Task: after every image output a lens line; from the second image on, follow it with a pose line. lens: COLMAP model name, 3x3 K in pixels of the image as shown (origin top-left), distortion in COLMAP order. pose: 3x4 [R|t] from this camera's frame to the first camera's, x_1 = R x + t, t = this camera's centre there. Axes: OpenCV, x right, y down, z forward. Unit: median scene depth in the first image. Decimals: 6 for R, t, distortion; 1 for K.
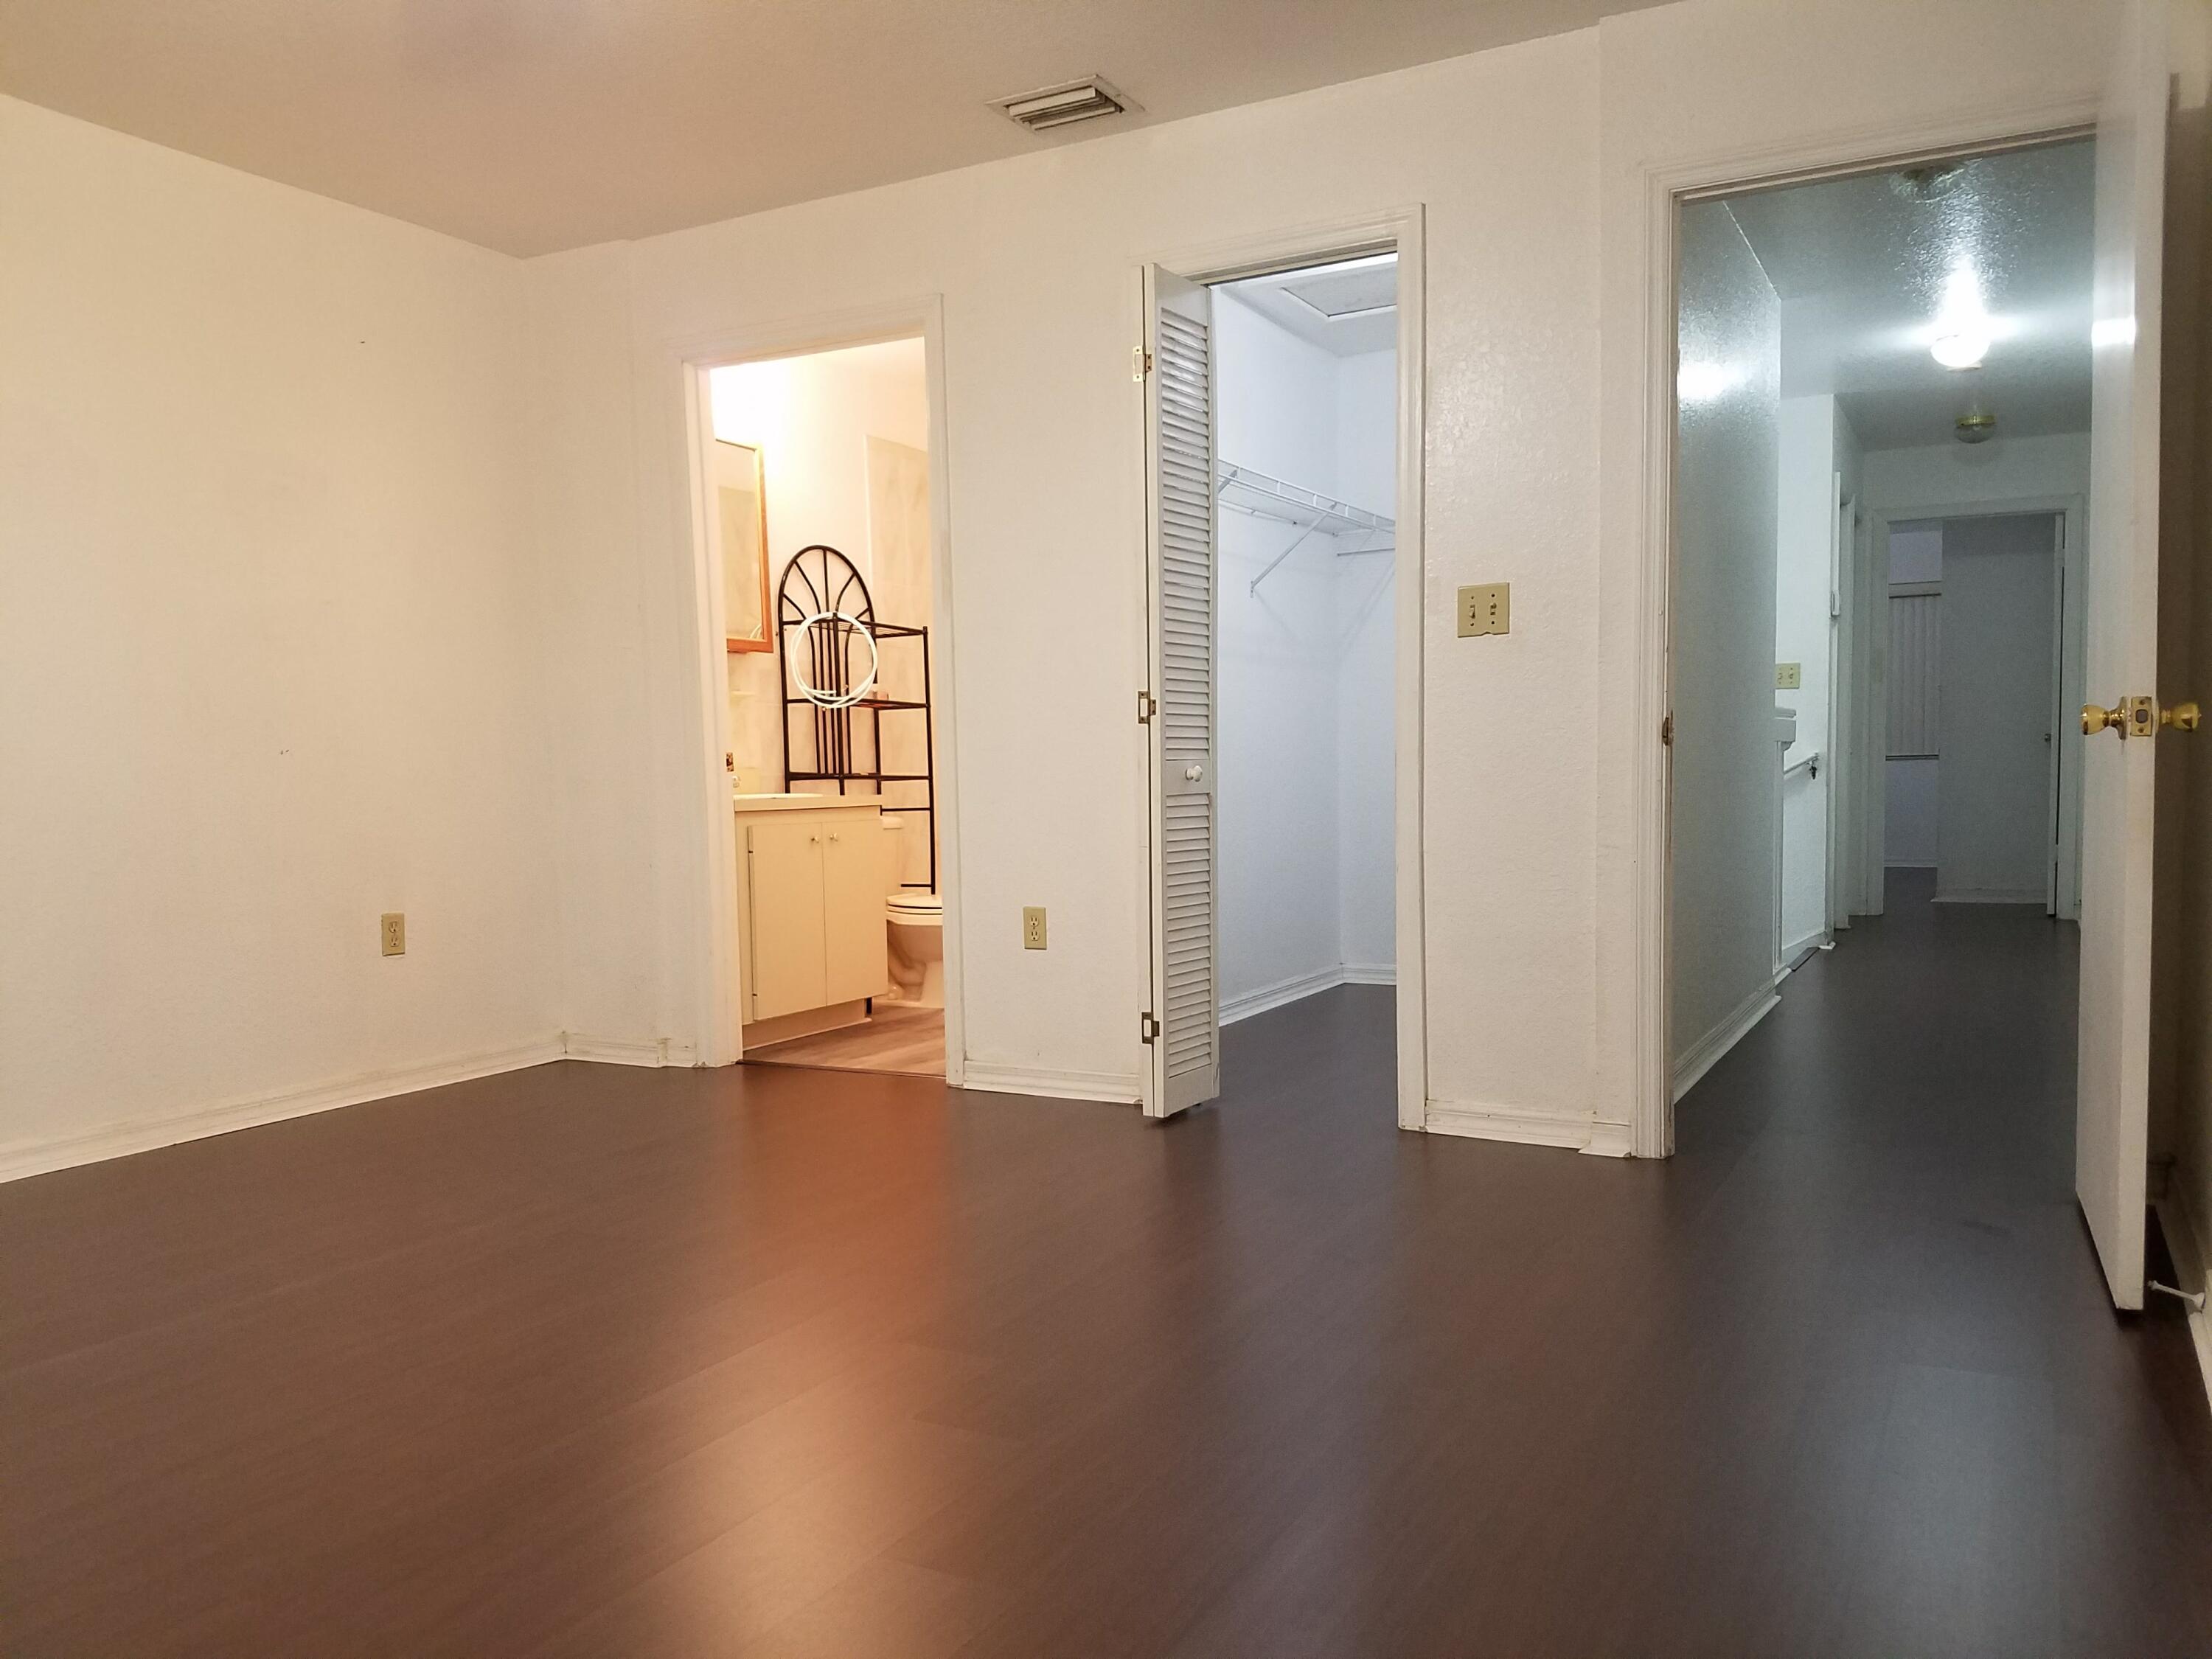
lens RADIAL K [[1732.2, 0, 1071.7], [0, 1732.2, 893.0], [0, 0, 1]] dist [0.104373, -0.175133]
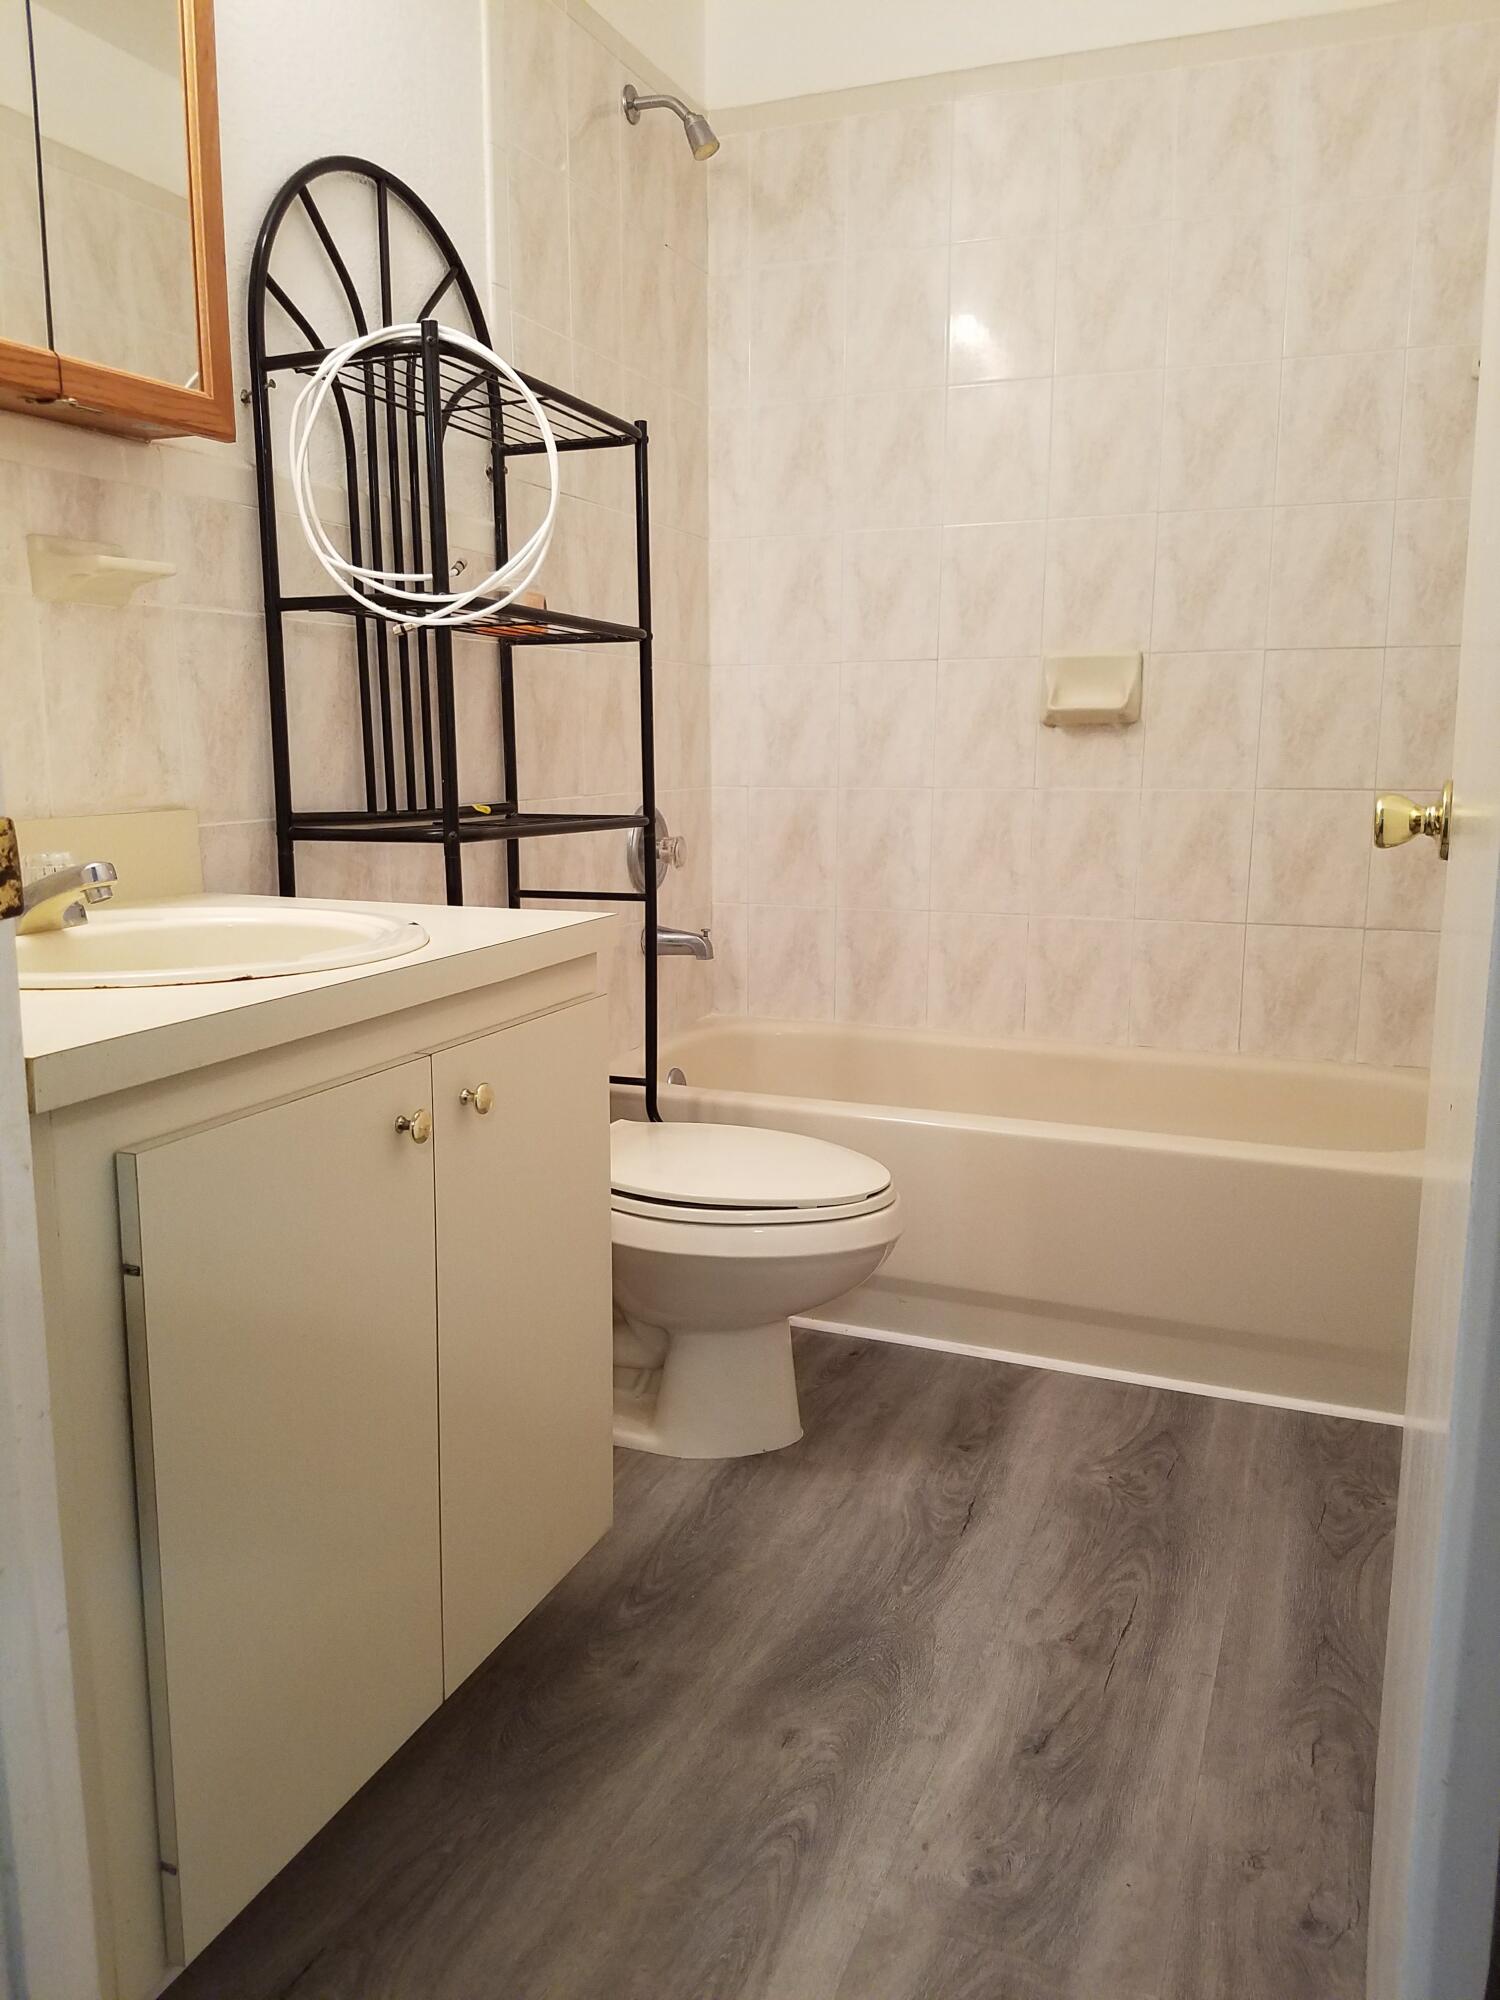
lens RADIAL K [[1534.1, 0, 716.3], [0, 1534.1, 1005.8], [0, 0, 1]] dist [0.237101, -0.513373]
pose [[0.993718, 0.002950, 0.111873, -0.111591], [-0.014897, 0.994243, 0.106108, -0.064987], [-0.110916, -0.107108, 0.988041, 0.670384]]
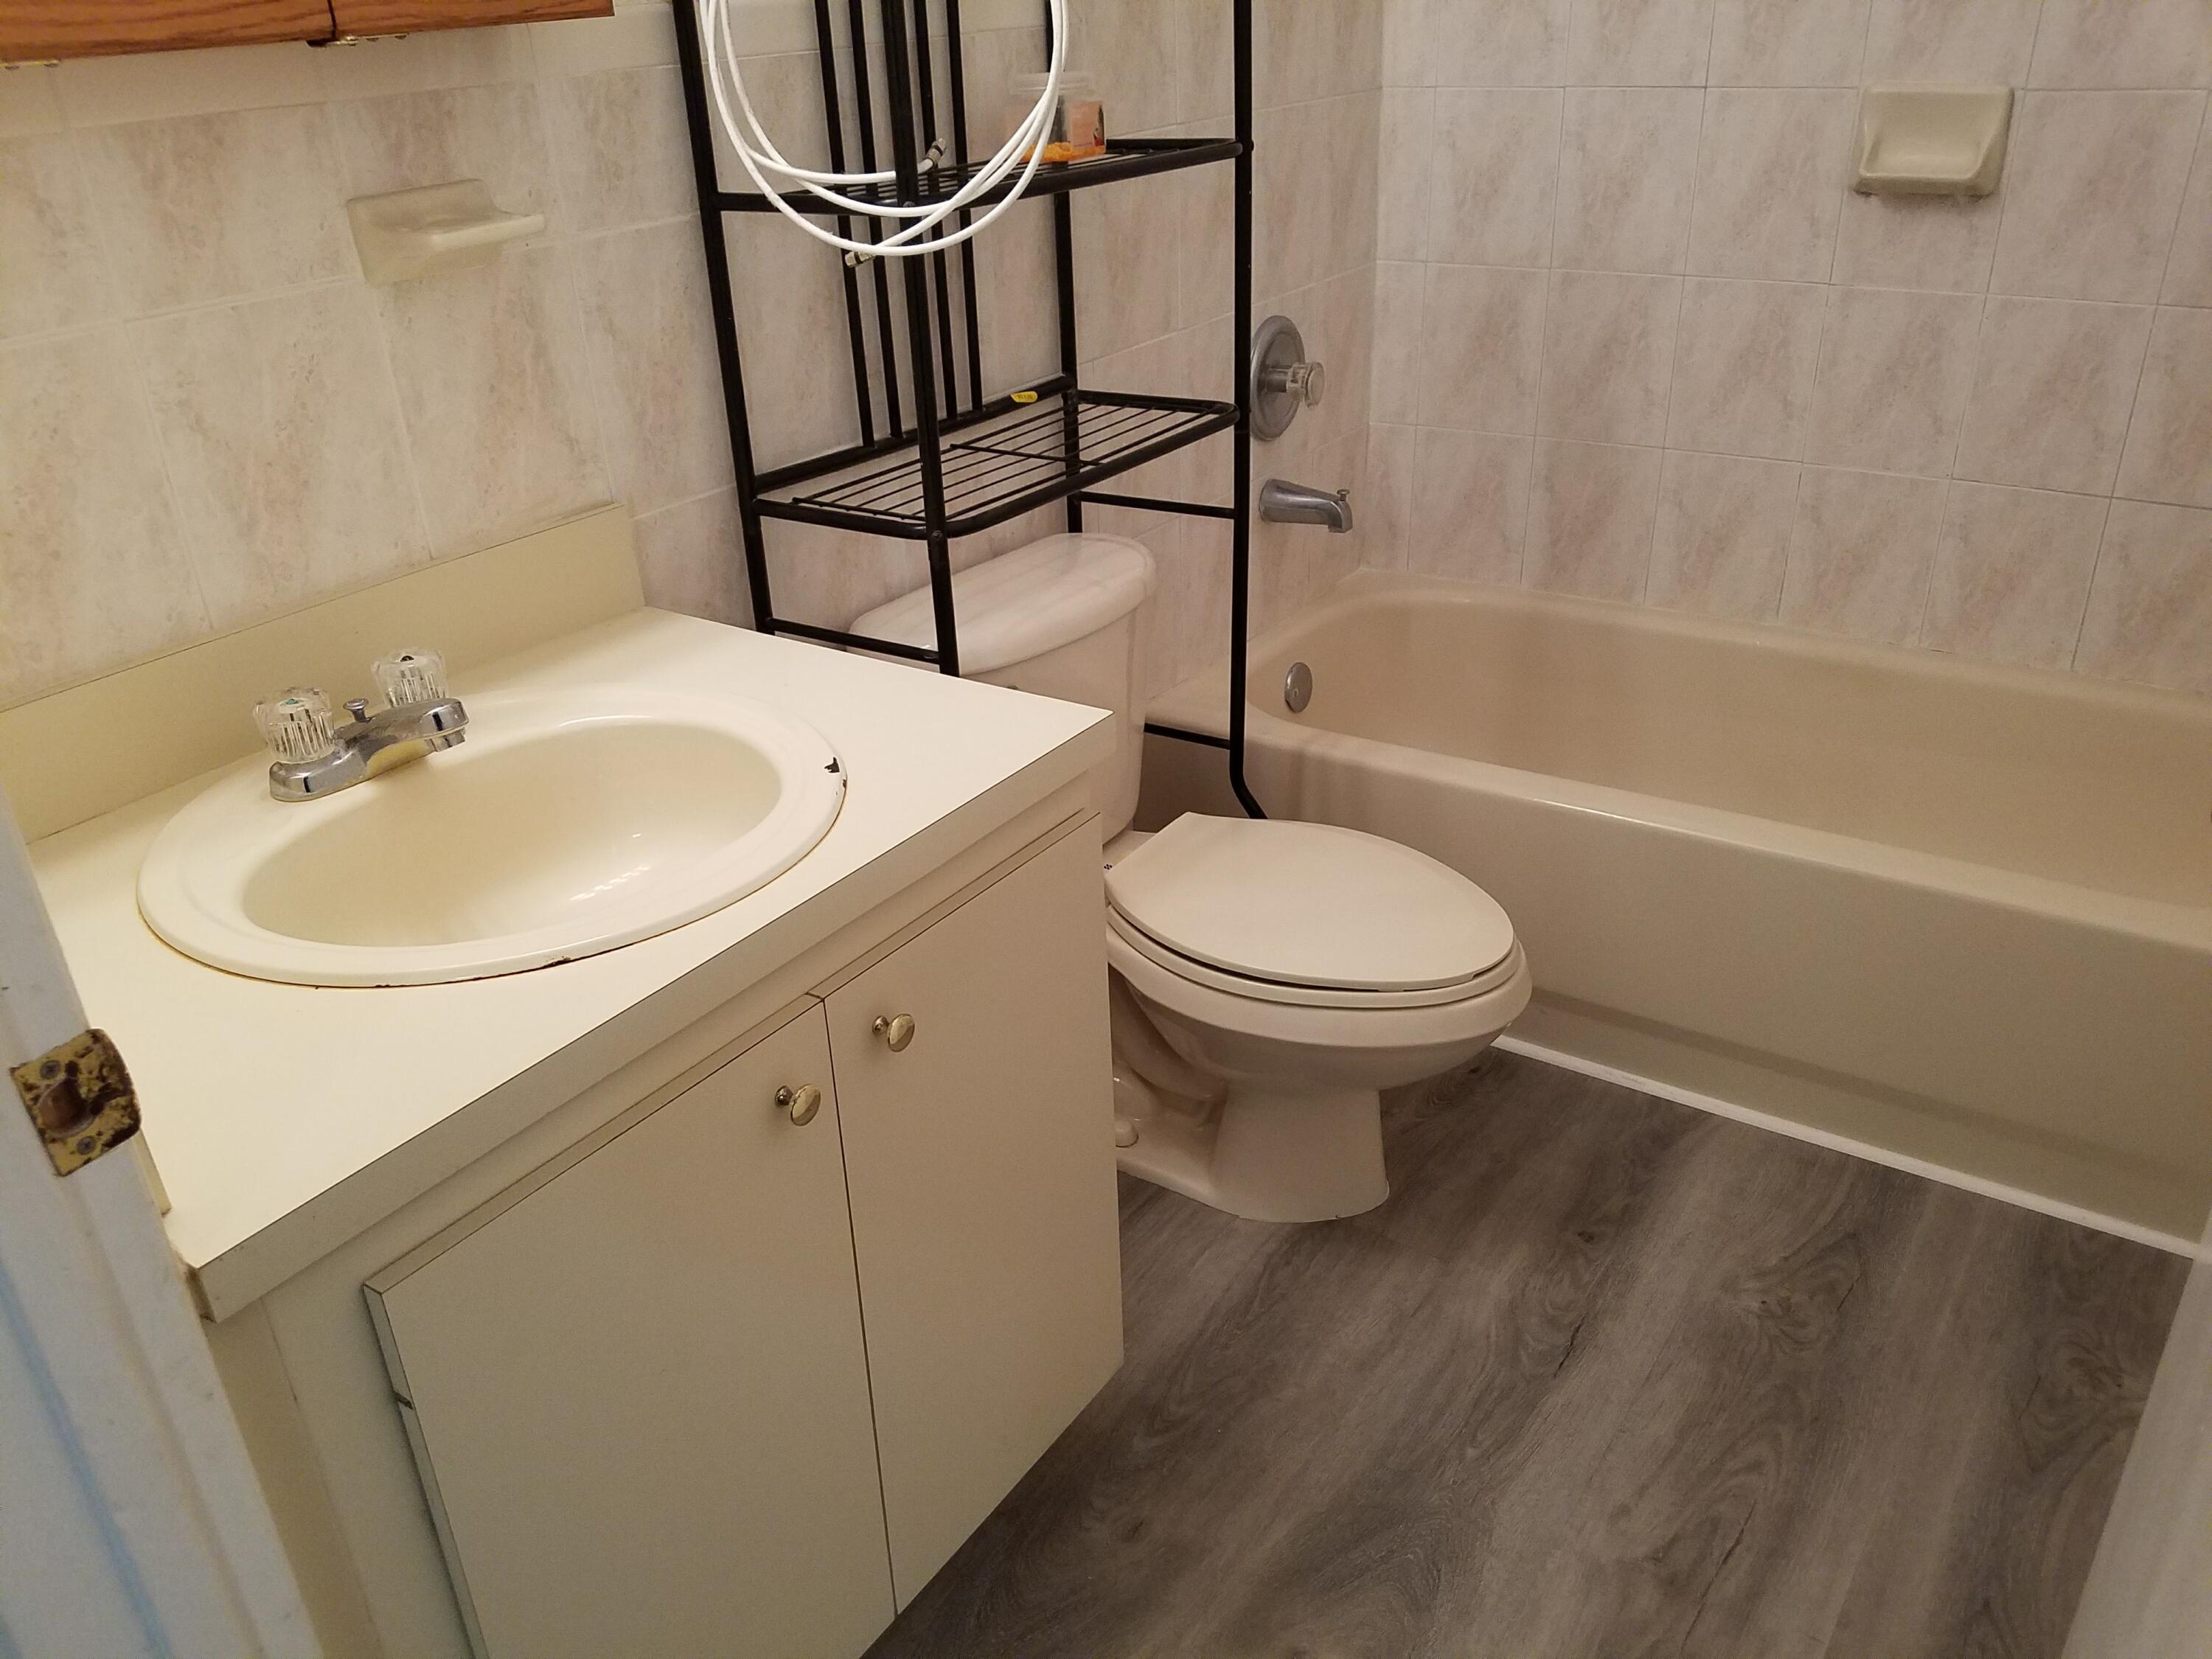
lens RADIAL K [[1732.2, 0, 1071.7], [0, 1732.2, 893.0], [0, 0, 1]] dist [0.104373, -0.175133]
pose [[0.994528, 0.034568, -0.098588, -0.082086], [0.009671, 0.909158, 0.416340, -0.123676], [0.104024, -0.415015, 0.903848, 0.722896]]
